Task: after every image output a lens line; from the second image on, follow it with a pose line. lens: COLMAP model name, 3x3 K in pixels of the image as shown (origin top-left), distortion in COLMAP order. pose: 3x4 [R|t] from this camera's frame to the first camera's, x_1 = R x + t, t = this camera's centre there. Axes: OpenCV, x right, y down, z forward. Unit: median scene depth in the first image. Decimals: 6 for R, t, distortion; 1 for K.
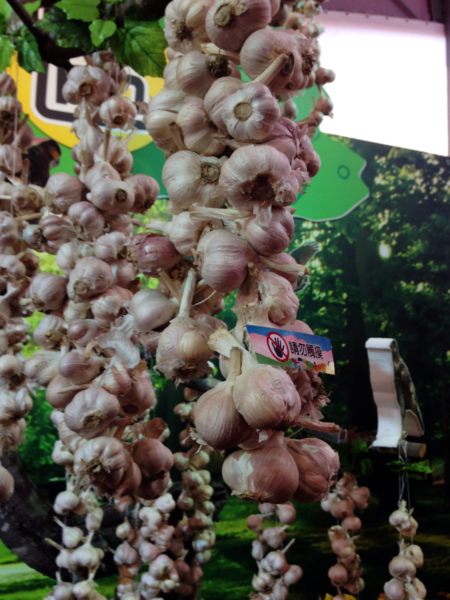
lens RADIAL K [[640.6, 0, 225.0], [0, 640.6, 300.0], [0, 0, 1]] dist [0.029333, 0.011797]
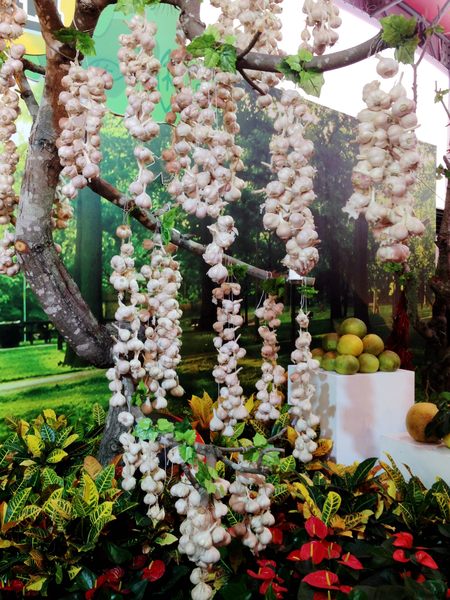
lens RADIAL K [[640.6, 0, 225.0], [0, 640.6, 300.0], [0, 0, 1]] dist [0.029333, 0.011797]
pose [[0.910606, -0.013641, 0.413050, -0.650510], [-0.058189, 0.985267, 0.160822, 0.010205], [-0.409158, -0.170481, 0.896396, -0.508380]]
